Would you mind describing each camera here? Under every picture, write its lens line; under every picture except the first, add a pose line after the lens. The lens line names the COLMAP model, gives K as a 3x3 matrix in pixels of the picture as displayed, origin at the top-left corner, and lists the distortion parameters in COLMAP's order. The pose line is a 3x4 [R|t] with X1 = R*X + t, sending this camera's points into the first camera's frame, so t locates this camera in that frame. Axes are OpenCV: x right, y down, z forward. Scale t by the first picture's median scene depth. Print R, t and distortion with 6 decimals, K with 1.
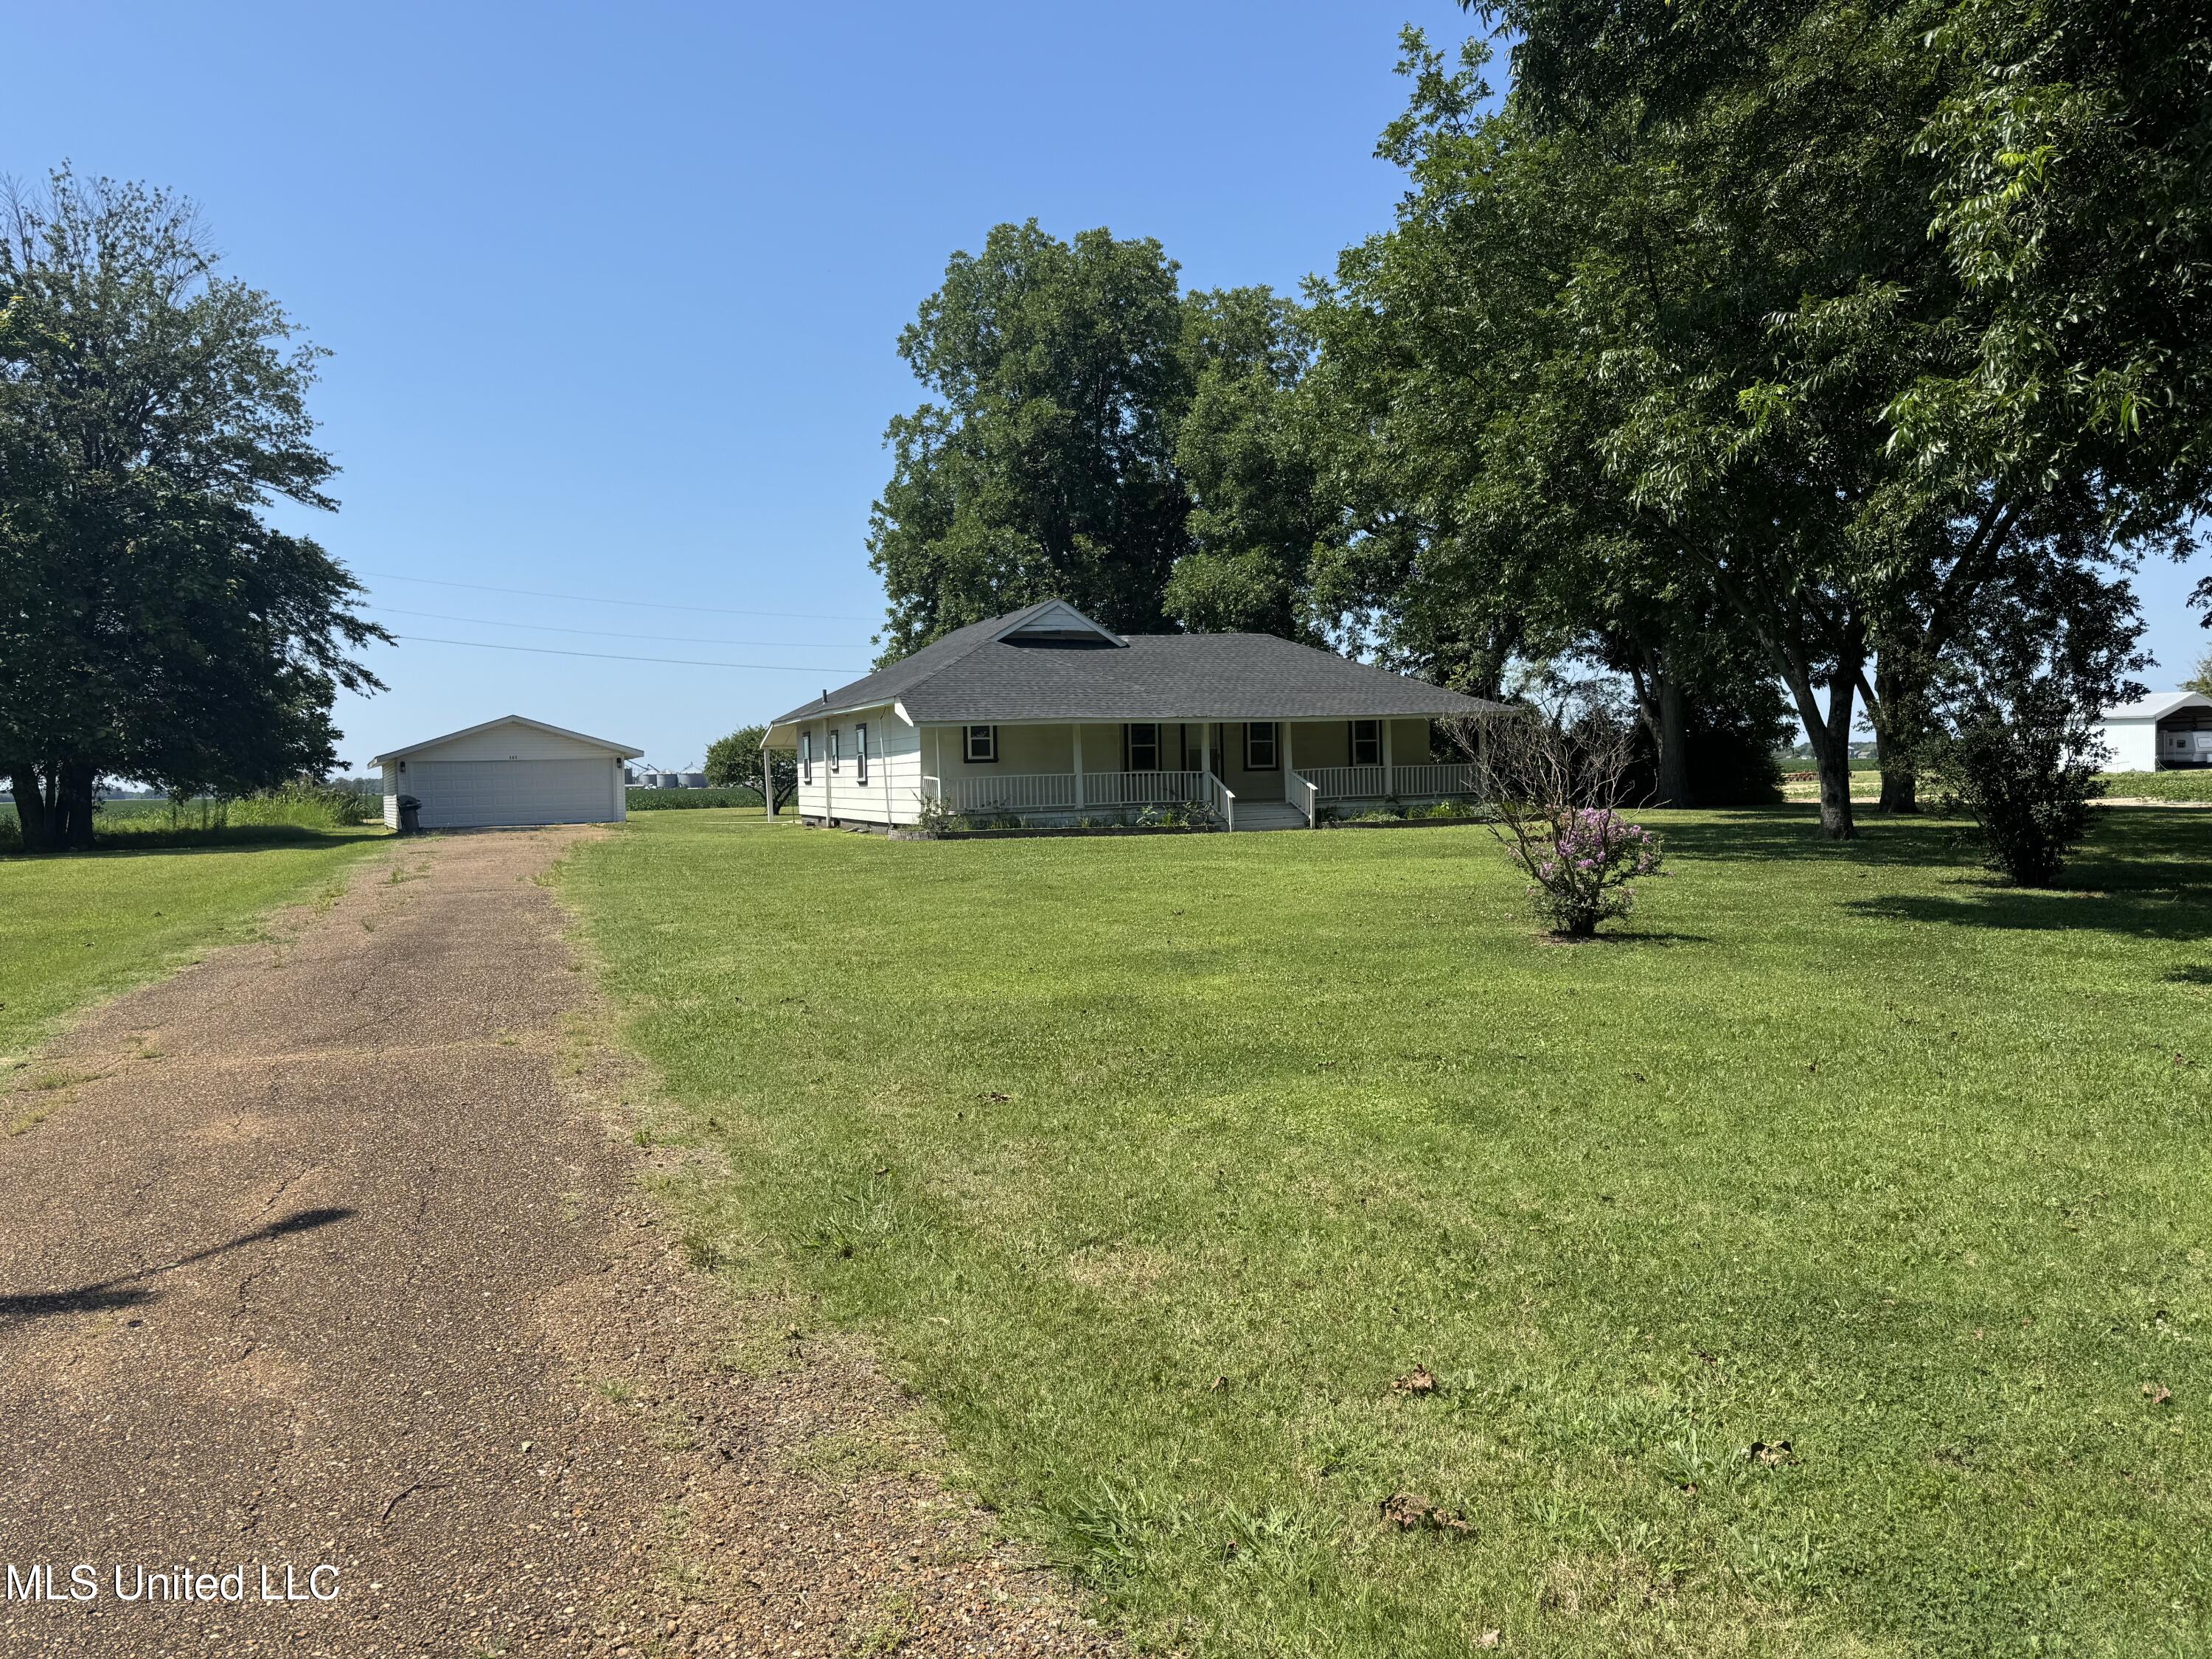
lens RADIAL K [[1527.3, 0, 1106.0], [0, 1527.3, 829.5], [0, 0, 1]] dist [0.059581, 0.000993]
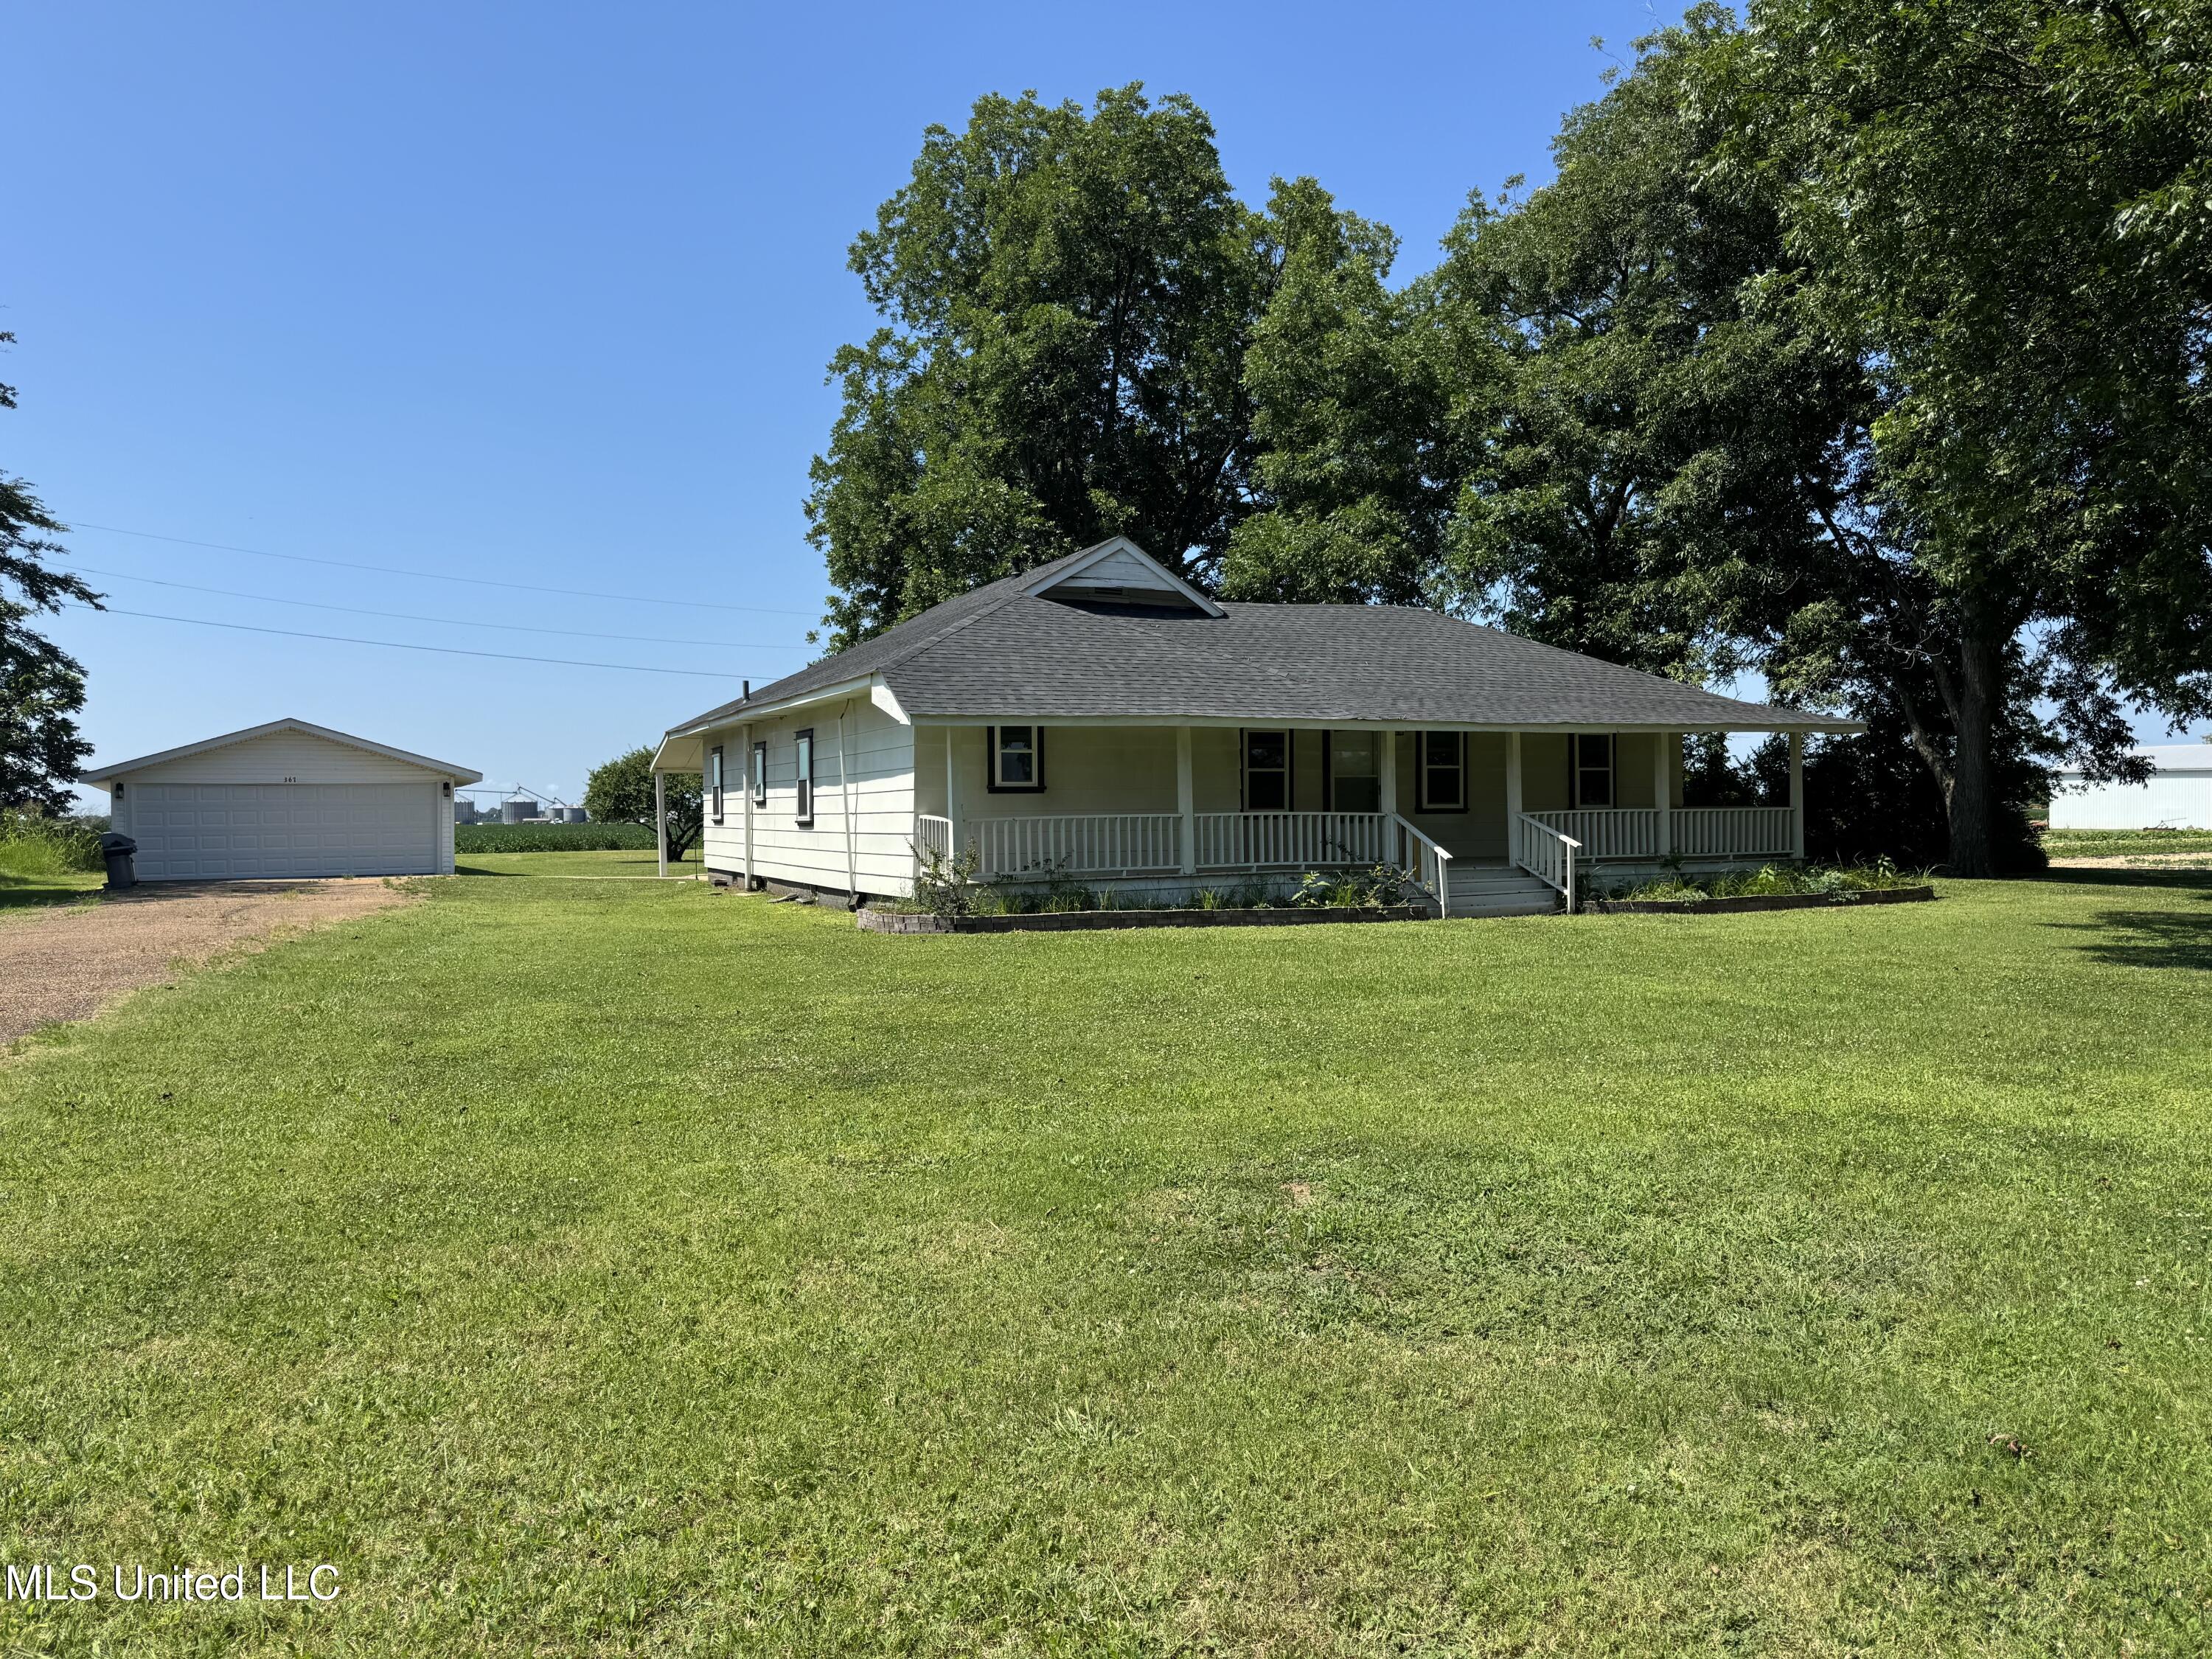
lens RADIAL K [[1579.4, 0, 1106.0], [0, 1579.4, 829.5], [0, 0, 1]] dist [0.042695, -0.002913]
pose [[0.998869, 0.014078, 0.045424, -0.053135], [-0.012838, 0.999540, -0.027475, -0.009710], [-0.045790, 0.026860, 0.998590, 0.281805]]
